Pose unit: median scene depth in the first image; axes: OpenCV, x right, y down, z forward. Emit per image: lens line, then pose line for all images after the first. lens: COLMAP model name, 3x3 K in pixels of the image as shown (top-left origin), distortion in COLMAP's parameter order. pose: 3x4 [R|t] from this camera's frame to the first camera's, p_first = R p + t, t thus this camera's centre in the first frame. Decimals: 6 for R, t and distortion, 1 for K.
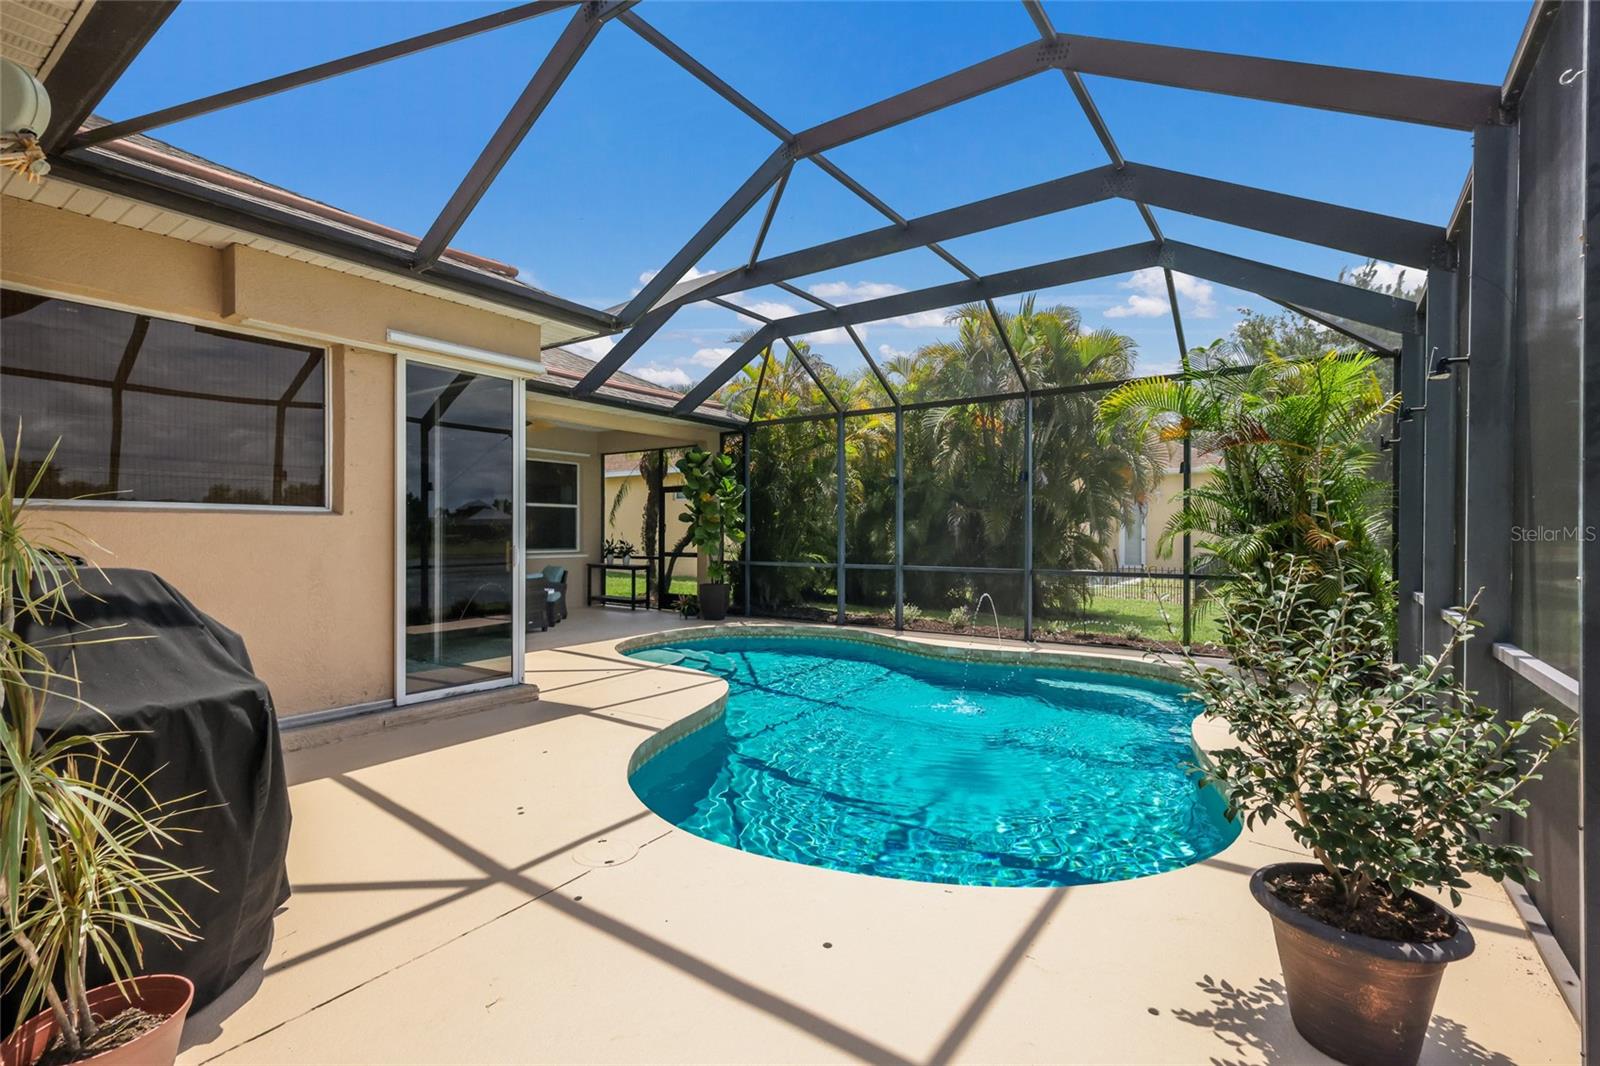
lens RADIAL K [[724.0, 0, 785.3], [0, 724.0, 534.8], [0, 0, 1]] dist [-0.002371, -0.000556]
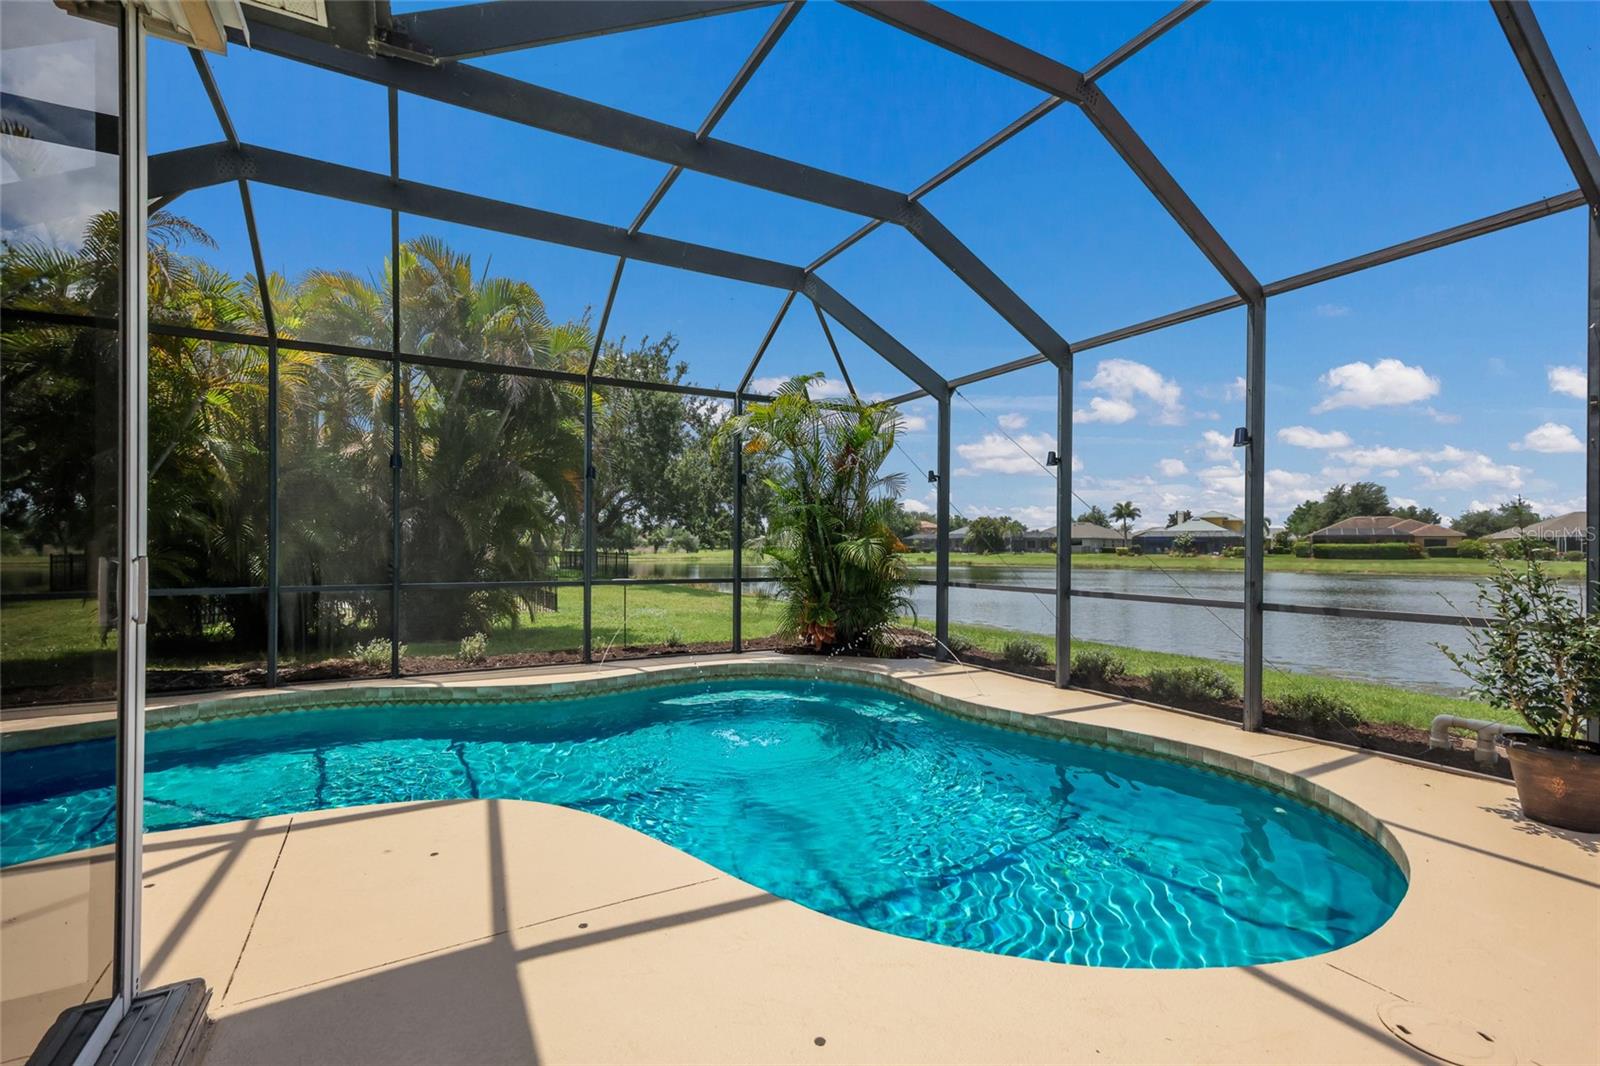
lens RADIAL K [[724.0, 0, 790.8], [0, 724.0, 541.7], [0, 0, 1]] dist [-0.002371, -0.000556]
pose [[0.452167, 0.007259, 0.891904, -0.405118], [0.001805, 0.999957, -0.009053, 0.010871], [-0.891931, 0.005704, 0.452135, 0.476889]]
